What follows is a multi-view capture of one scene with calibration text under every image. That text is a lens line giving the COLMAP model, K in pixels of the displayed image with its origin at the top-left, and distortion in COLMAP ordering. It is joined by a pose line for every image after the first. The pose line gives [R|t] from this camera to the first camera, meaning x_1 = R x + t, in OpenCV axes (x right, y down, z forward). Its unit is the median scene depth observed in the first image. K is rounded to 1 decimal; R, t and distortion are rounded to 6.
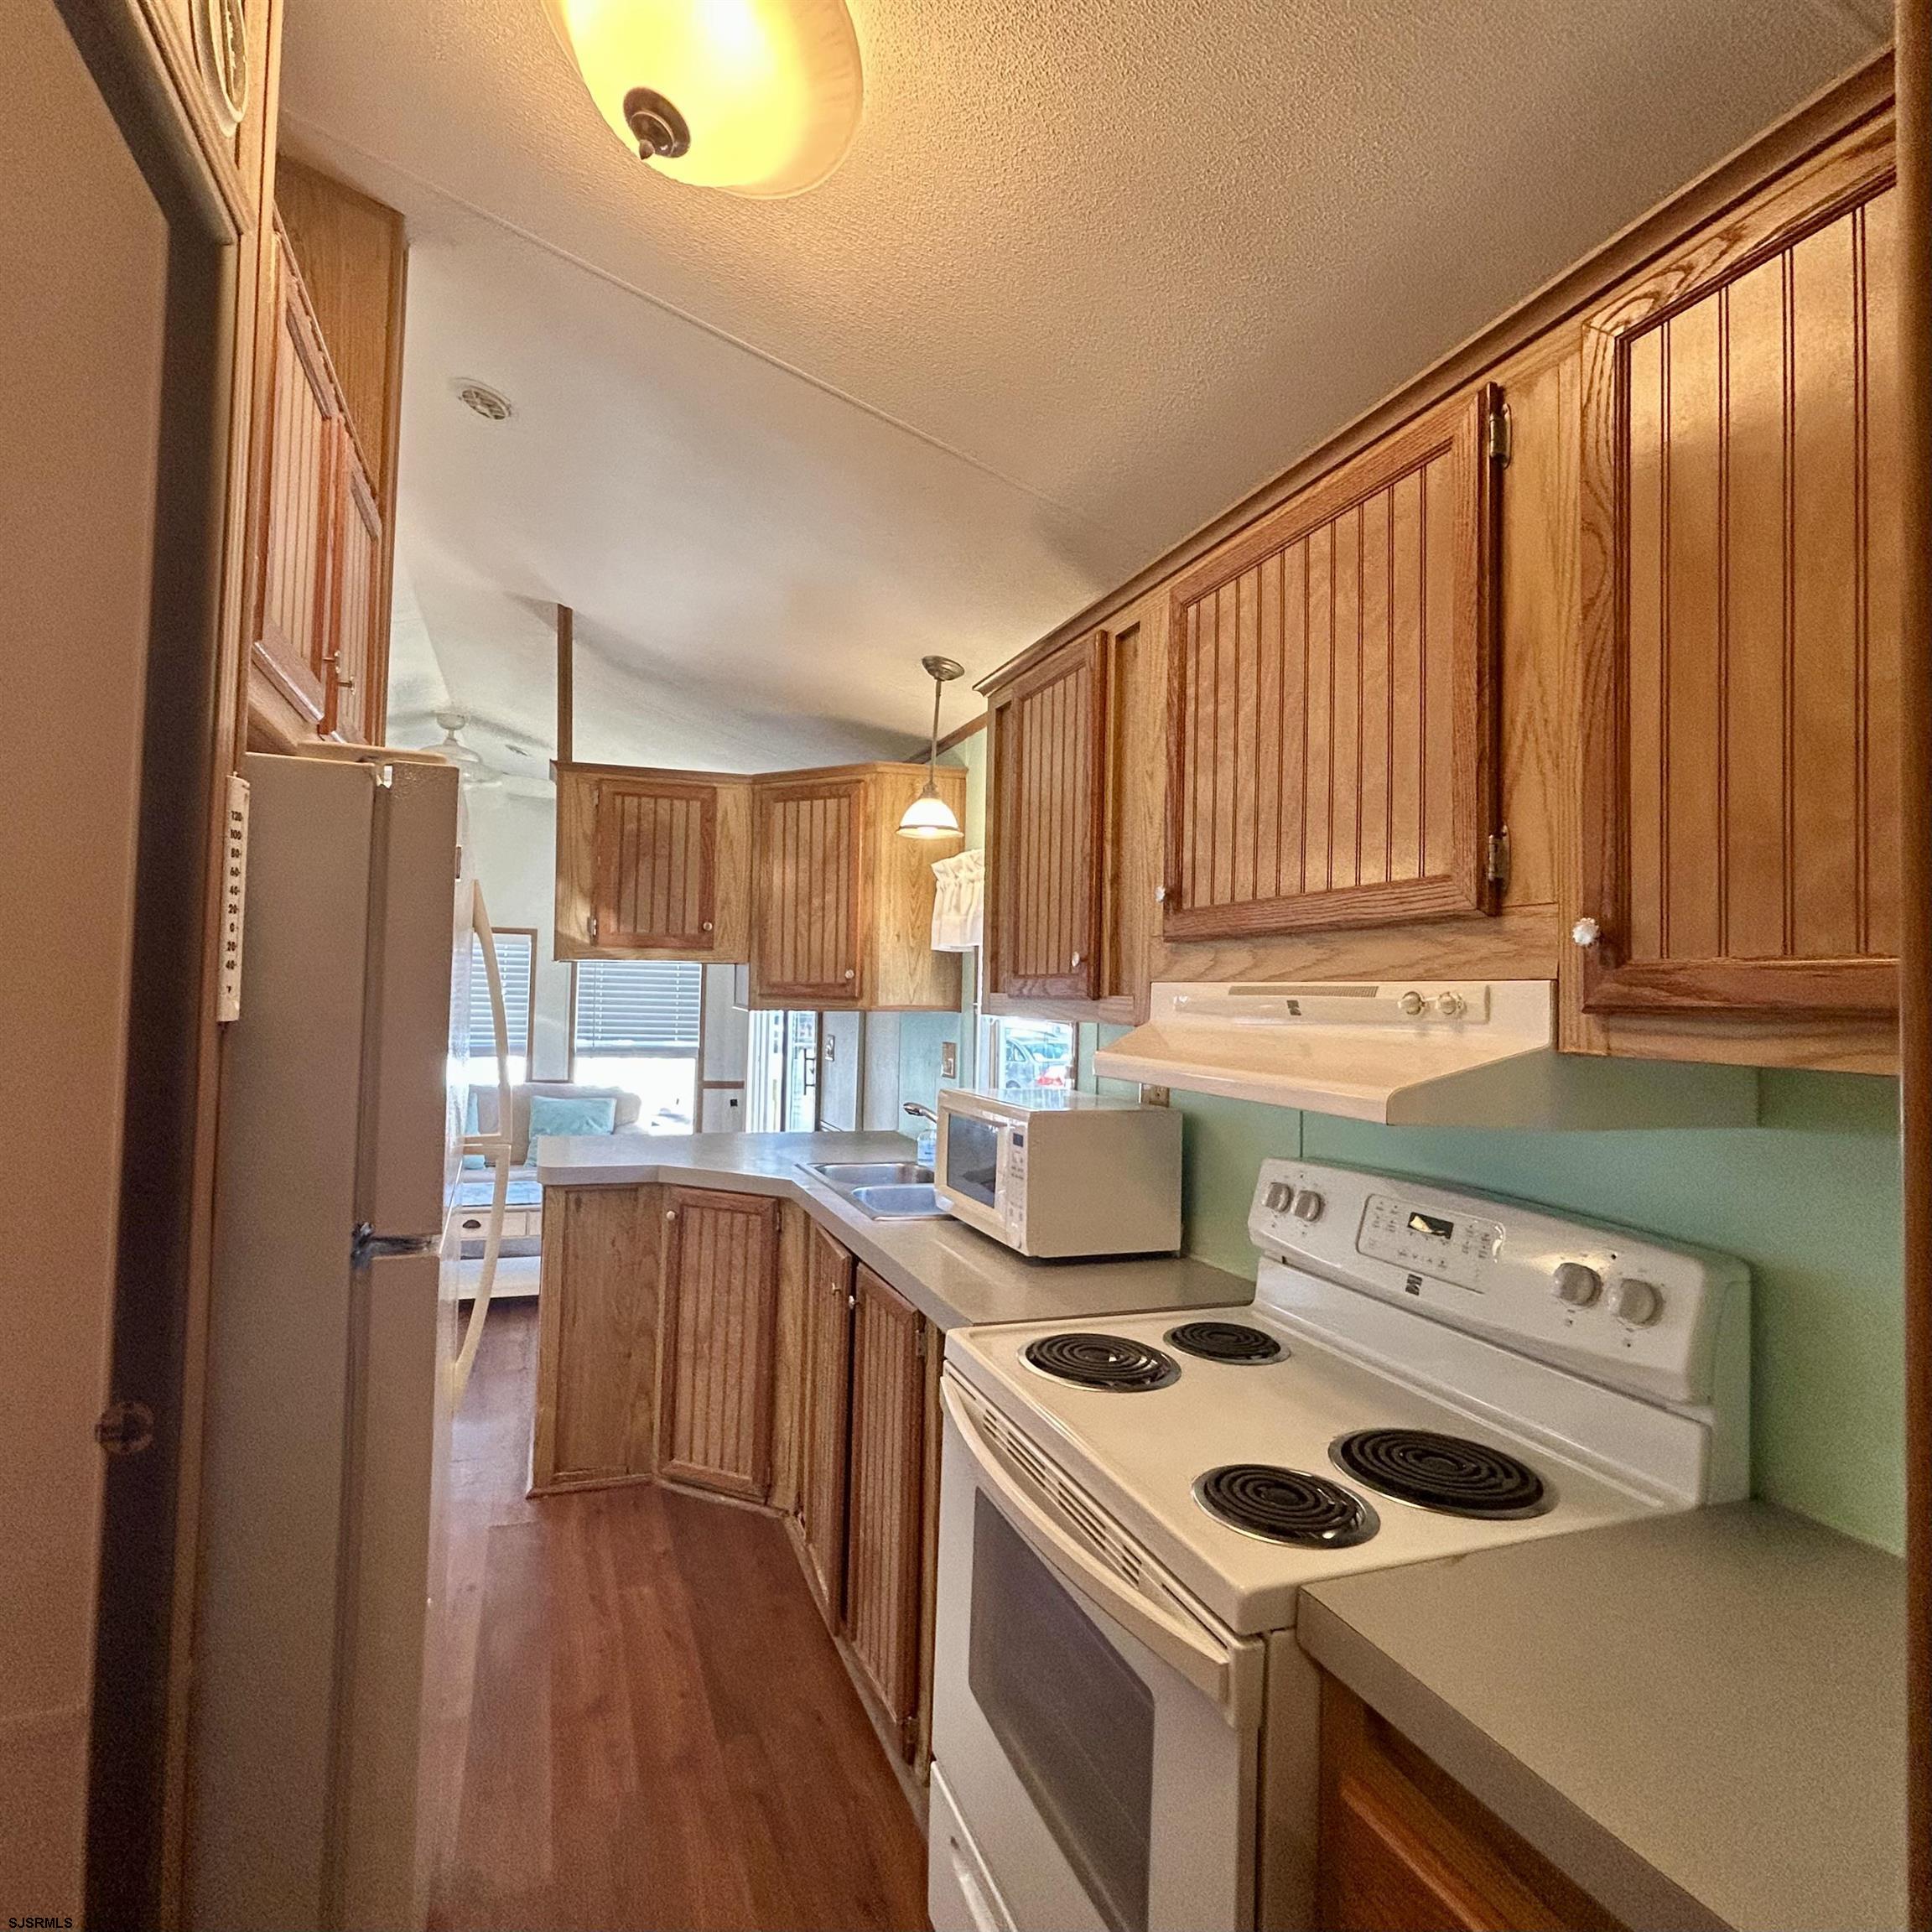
lens RADIAL K [[1073.9, 0, 951.5], [0, 1073.9, 968.3], [0, 0, 1]] dist [0.002541, 0.000588]
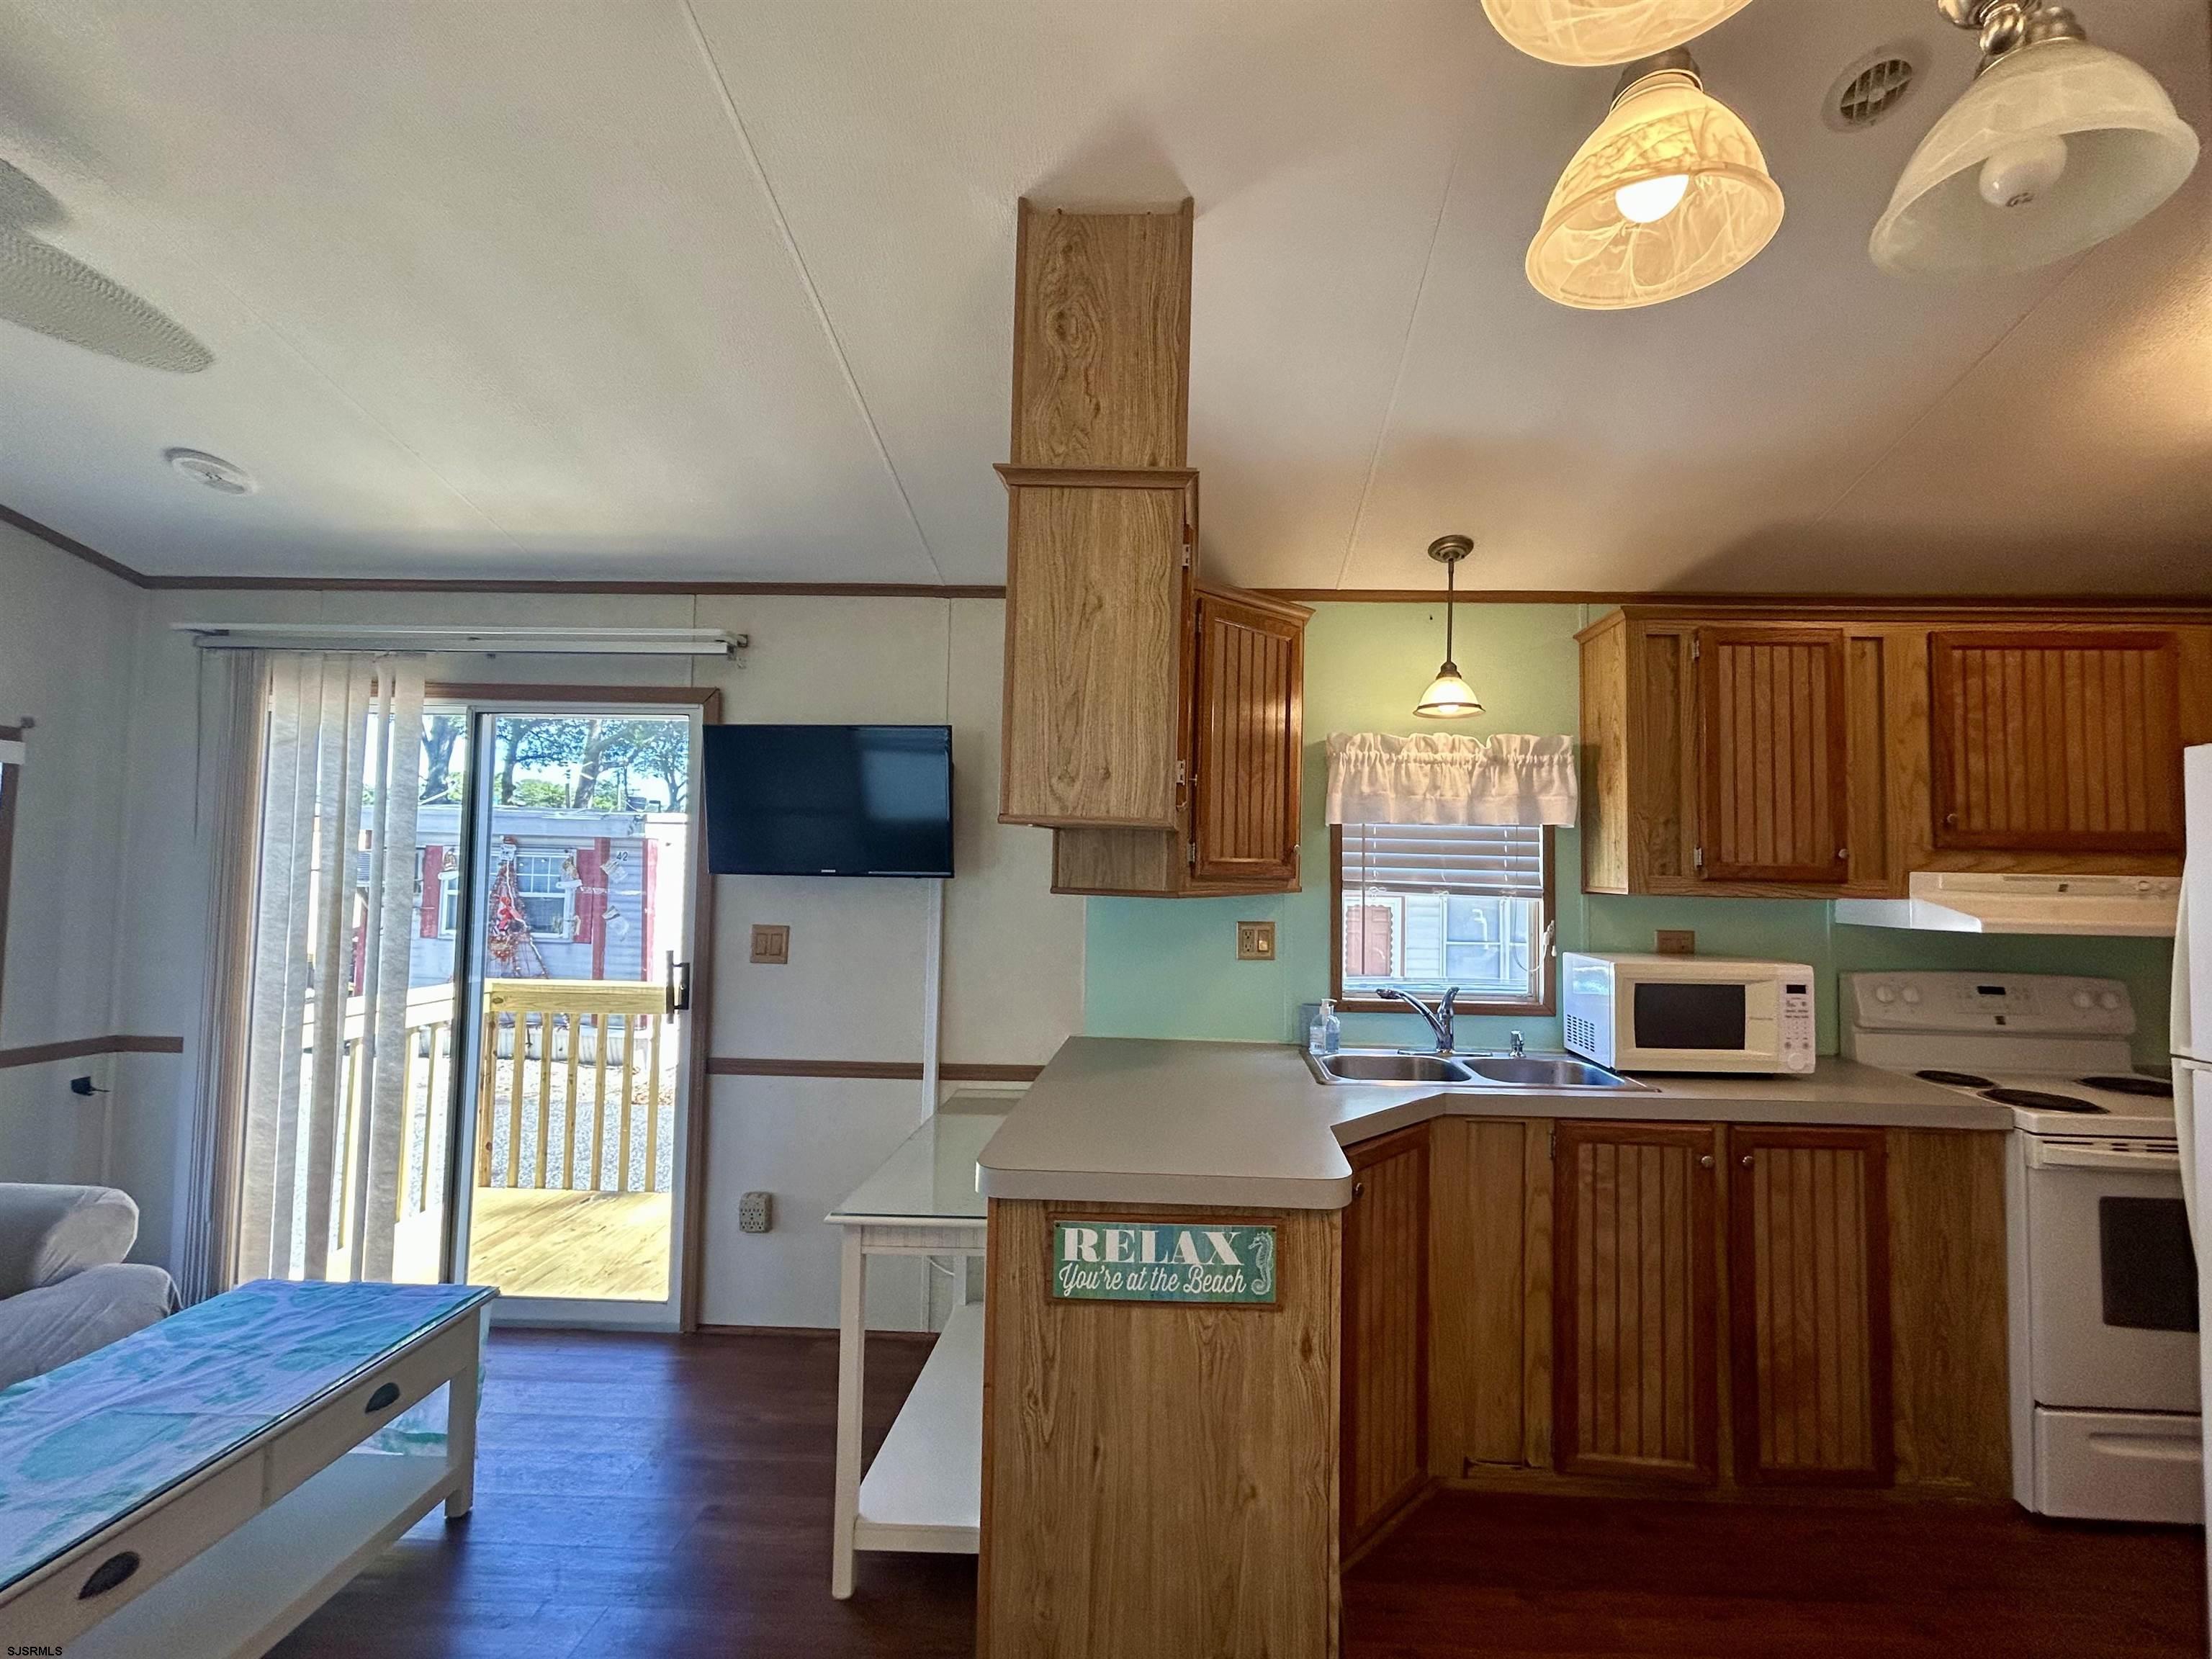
lens RADIAL K [[947.8, 0, 1160.4], [0, 947.8, 824.3], [0, 0, 1]] dist [-0.004557, 0.001914]
pose [[0.377233, 0.019019, 0.925923, -0.816374], [-0.033348, 0.999420, -0.006942, -0.005788], [-0.925518, -0.028259, 0.377648, 0.802136]]
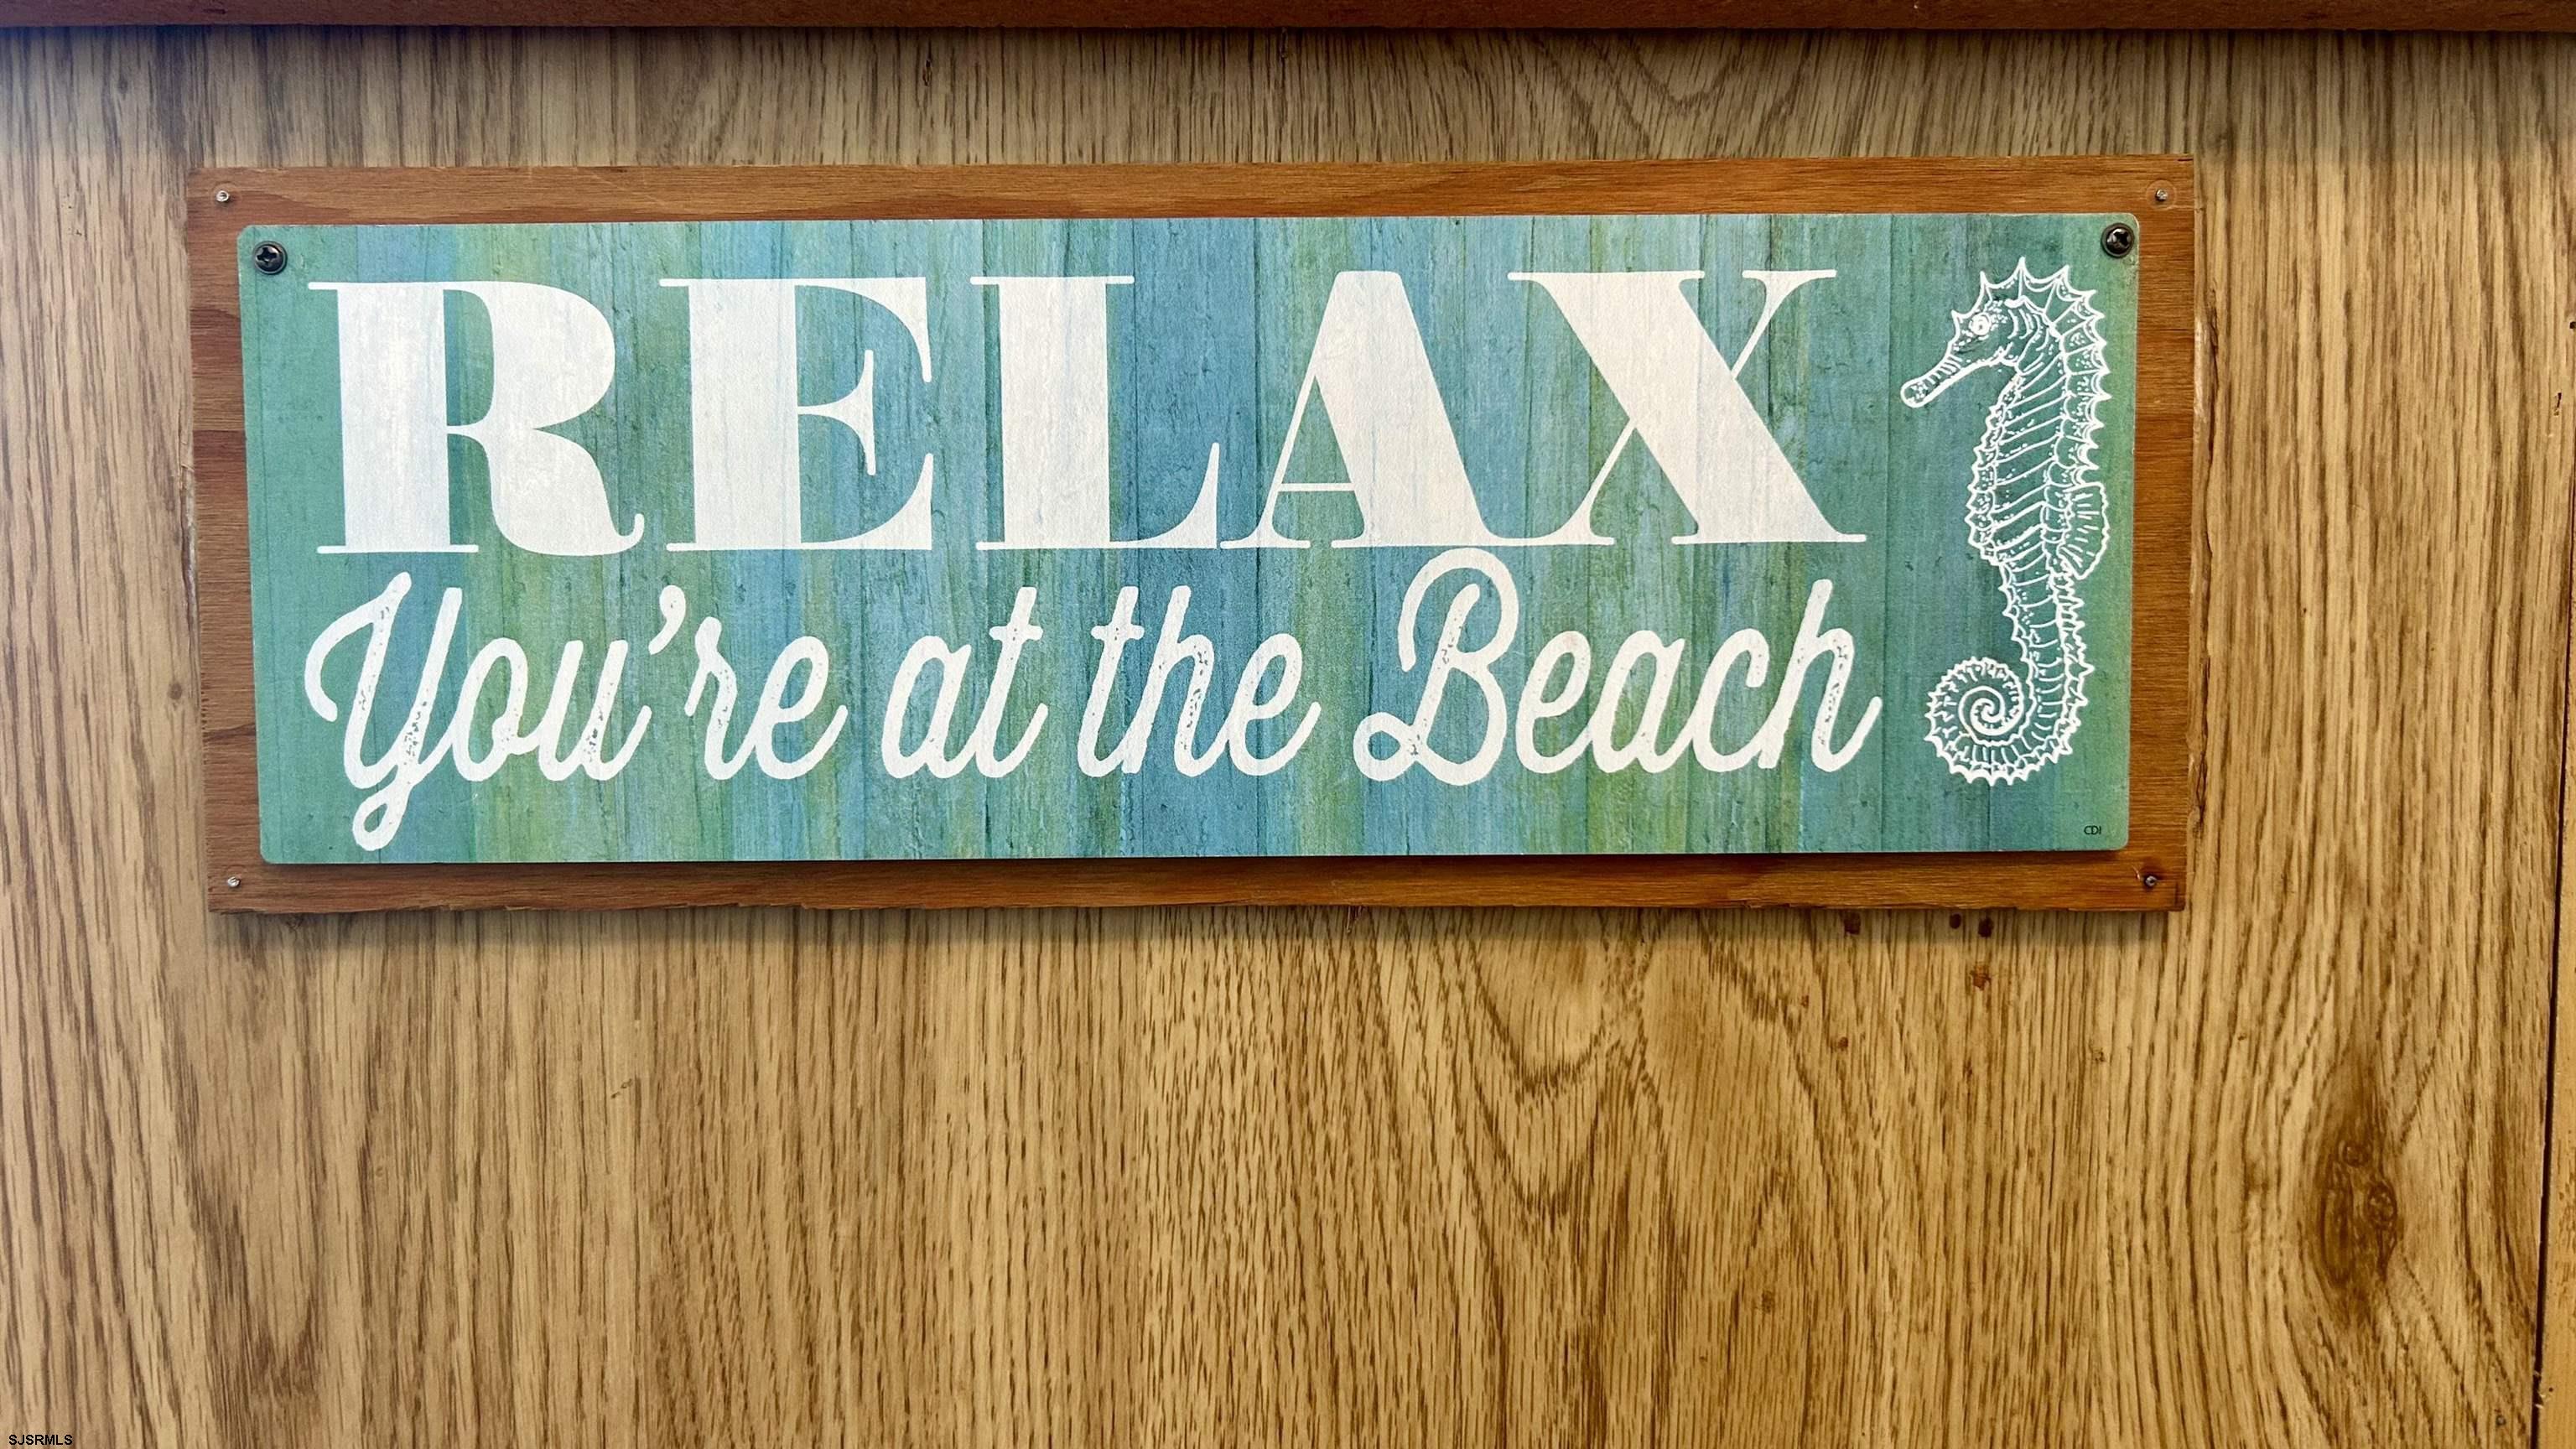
lens RADIAL K [[1869.4, 0, 1276.9], [0, 1869.4, 724.3], [0, 0, 1]] dist [0.026246, -0.003664]
pose [[0.350961, -0.079373, 0.933020, -0.473771], [-0.012904, 0.995896, 0.089576, 0.211660], [-0.936301, -0.043478, 0.348497, 0.929747]]
